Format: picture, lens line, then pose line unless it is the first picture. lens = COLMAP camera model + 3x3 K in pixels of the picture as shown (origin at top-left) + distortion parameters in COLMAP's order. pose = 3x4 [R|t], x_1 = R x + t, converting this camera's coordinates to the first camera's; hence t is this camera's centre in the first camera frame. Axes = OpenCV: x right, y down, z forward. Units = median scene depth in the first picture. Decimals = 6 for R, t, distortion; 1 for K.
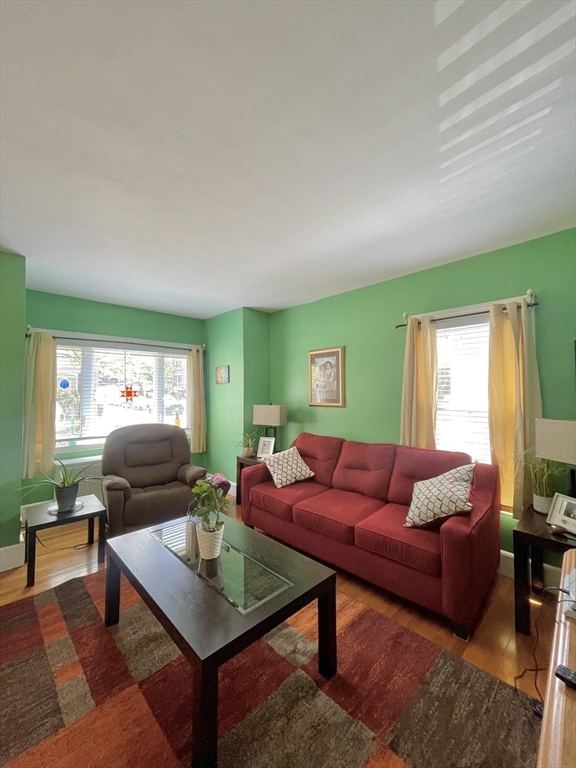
lens RADIAL K [[308.4, 0, 285.7], [0, 308.4, 382.6], [0, 0, 1]] dist [-0.001081, -0.000602]
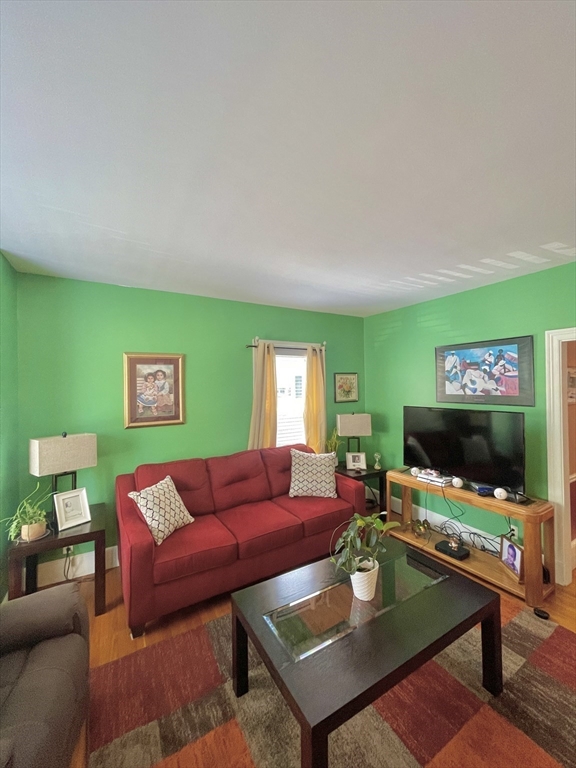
lens RADIAL K [[308.4, 0, 285.7], [0, 308.4, 382.6], [0, 0, 1]] dist [-0.001081, -0.000602]
pose [[0.219118, 0.037580, 0.974974, -0.607885], [0.010769, 0.999104, -0.040931, 0.001008], [-0.975639, 0.019468, 0.218517, 0.524470]]
